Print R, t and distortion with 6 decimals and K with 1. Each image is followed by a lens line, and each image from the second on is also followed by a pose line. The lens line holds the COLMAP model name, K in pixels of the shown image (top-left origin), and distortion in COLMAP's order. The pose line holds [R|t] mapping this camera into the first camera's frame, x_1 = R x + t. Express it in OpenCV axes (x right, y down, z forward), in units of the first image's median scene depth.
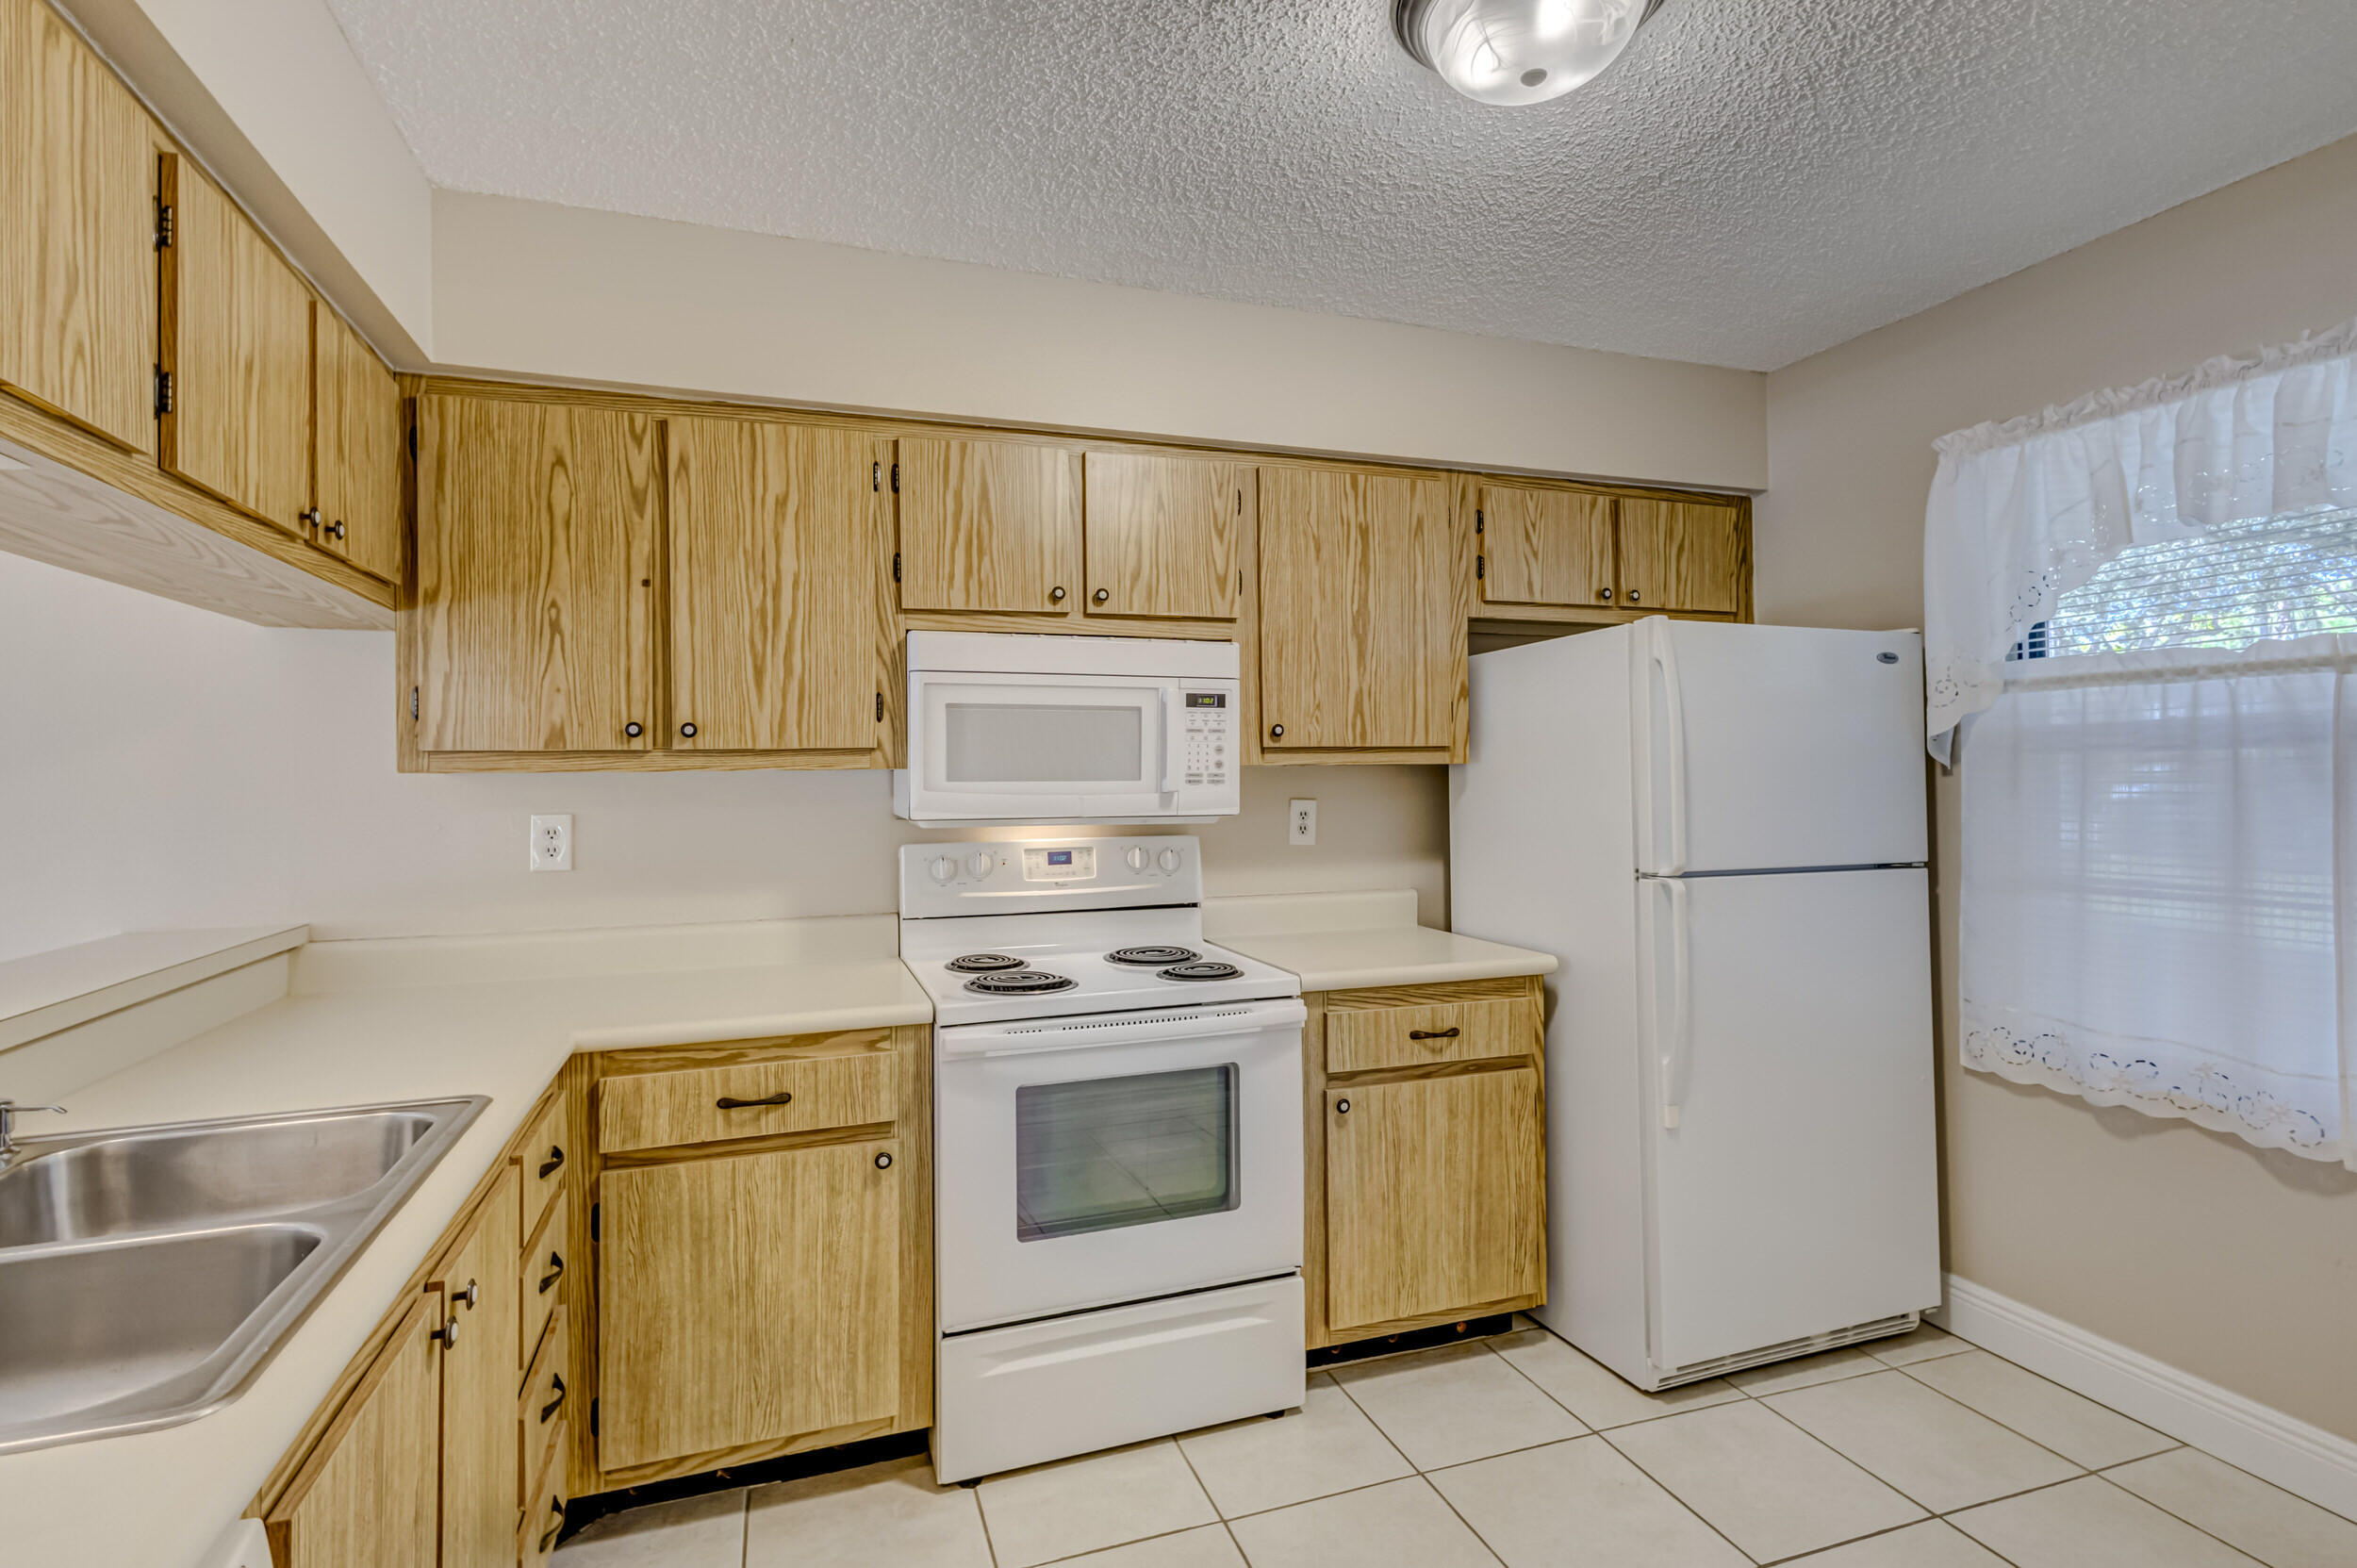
lens RADIAL K [[1125.8, 0, 1170.9], [0, 1125.8, 772.8], [0, 0, 1]] dist [0.001279, 0.000486]
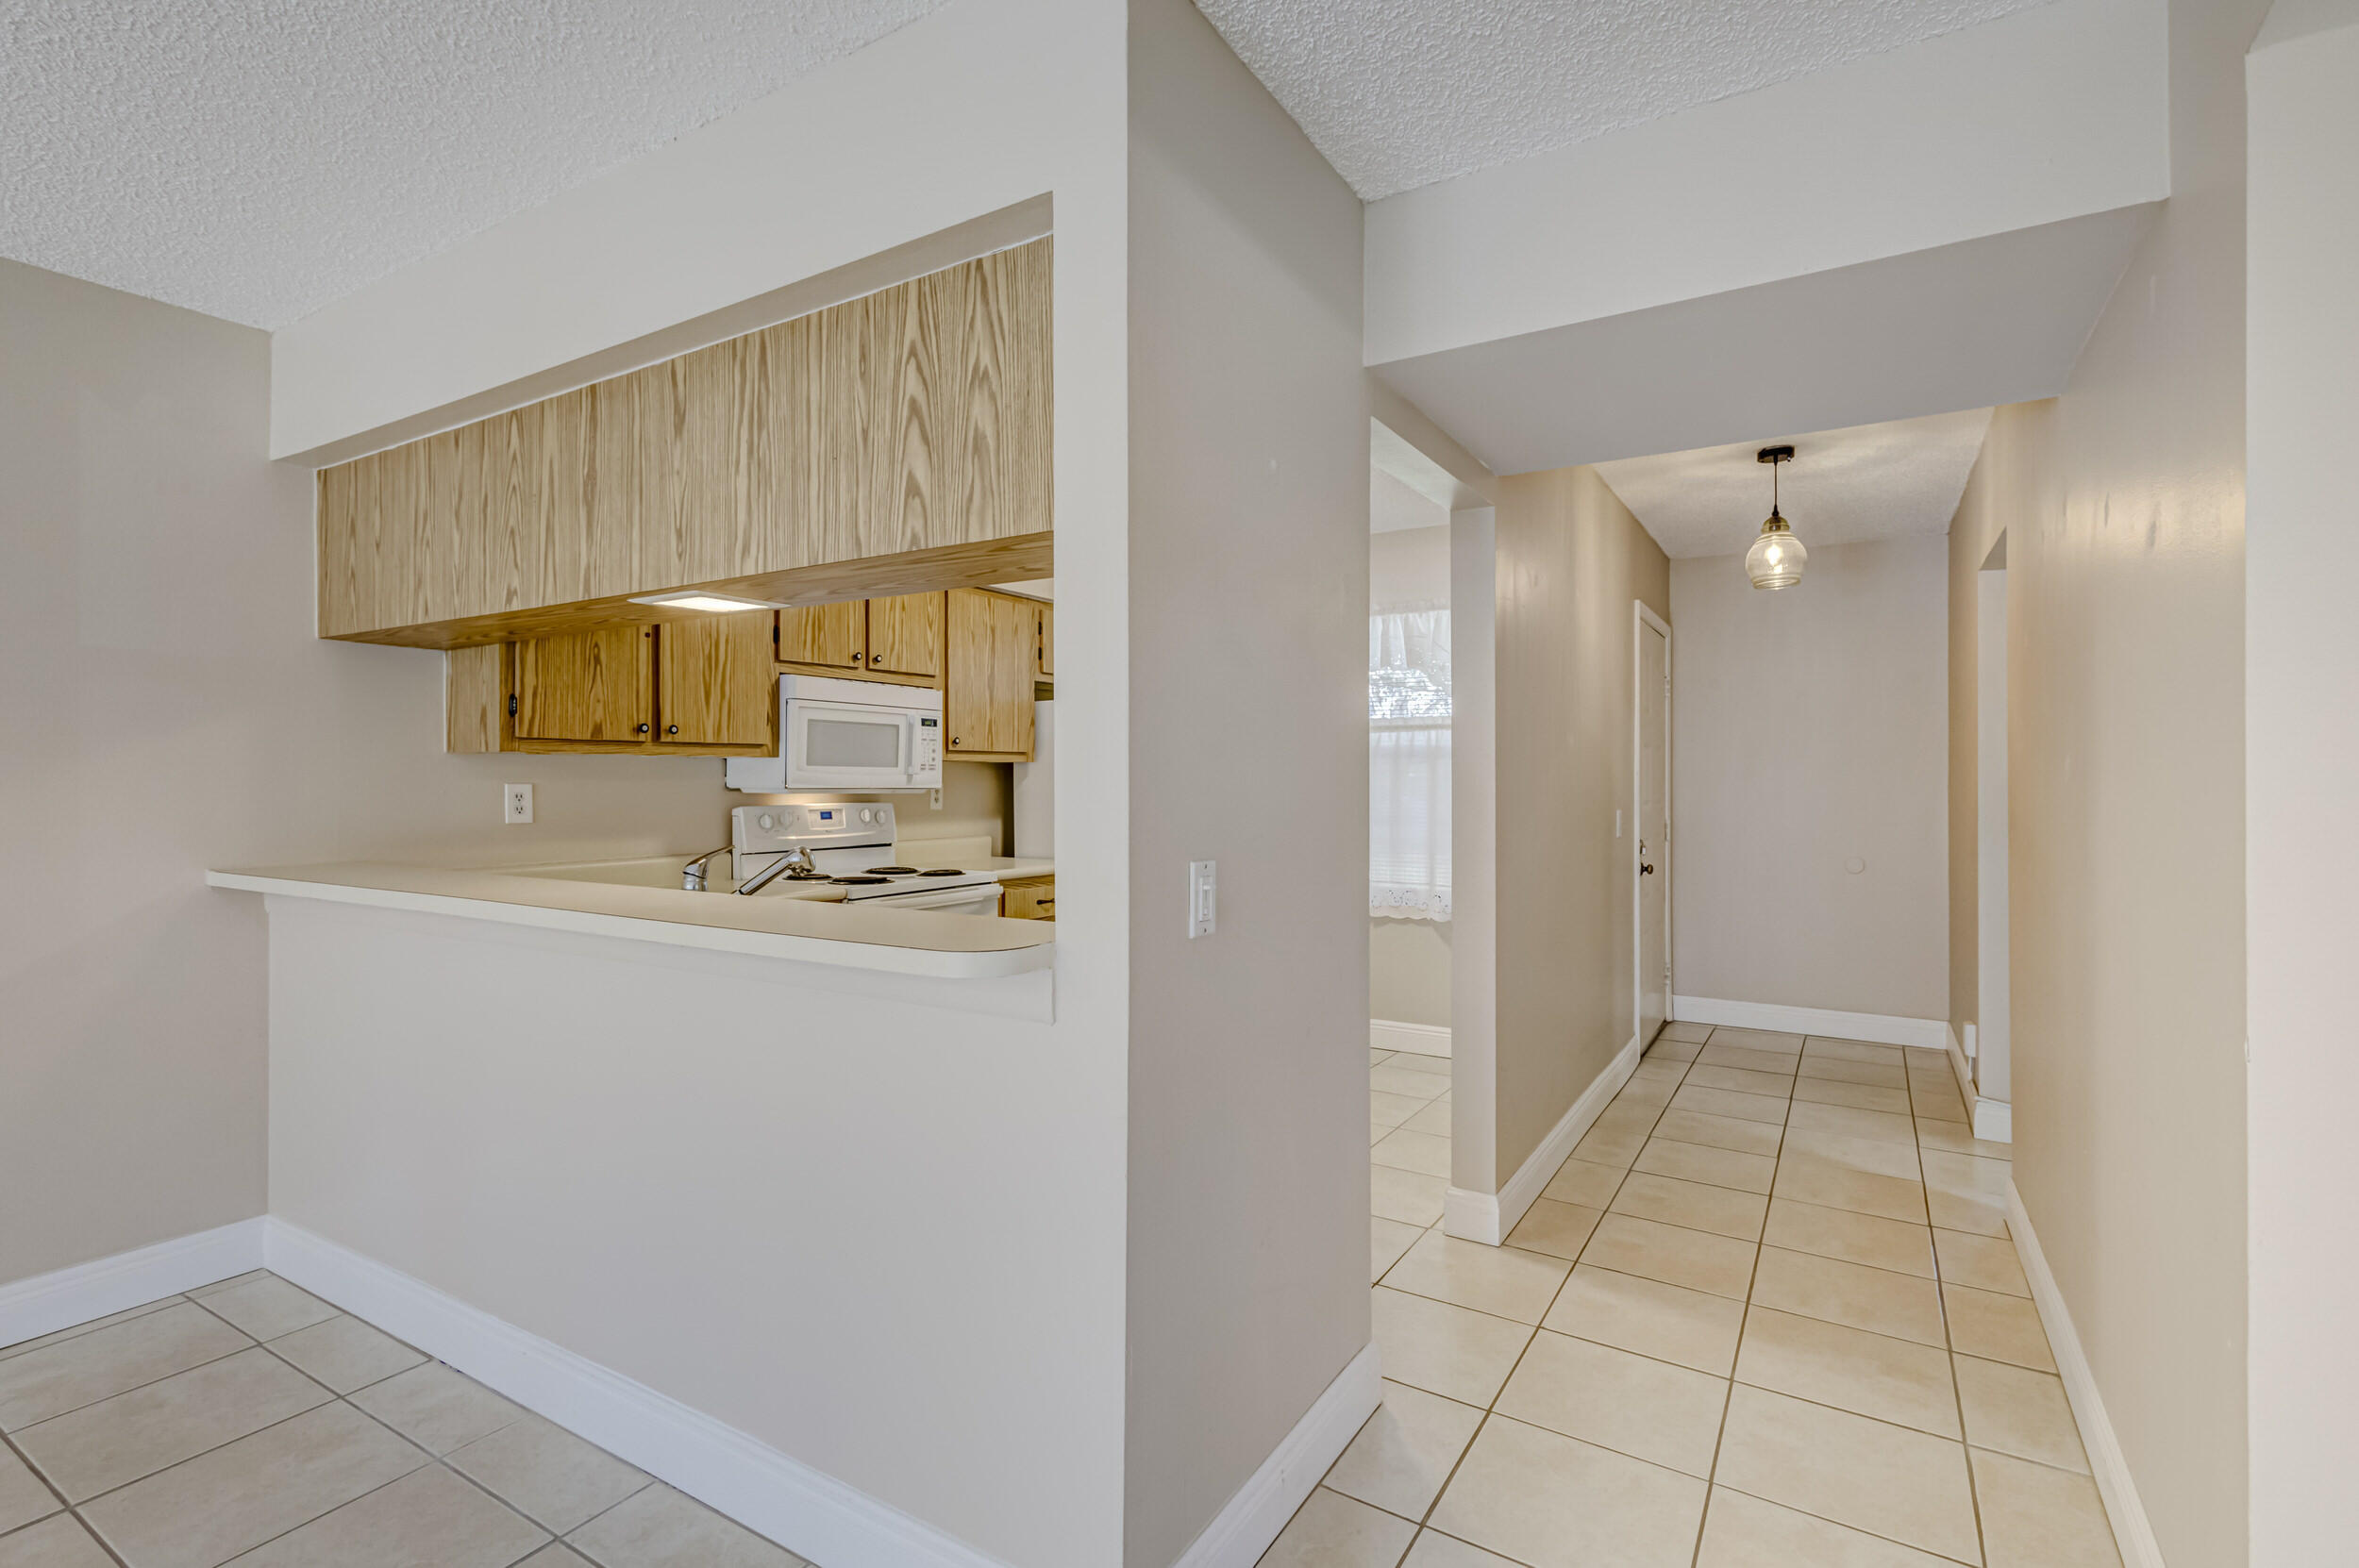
lens RADIAL K [[1091.8, 0, 1179.5], [0, 1091.8, 784.0], [0, 0, 1]] dist [0.011399, 0.000233]
pose [[0.778499, 0.007232, 0.627605, -0.768796], [-0.008484, 0.999964, -0.000998, 0.031482], [-0.627589, -0.004547, 0.778532, -0.598361]]
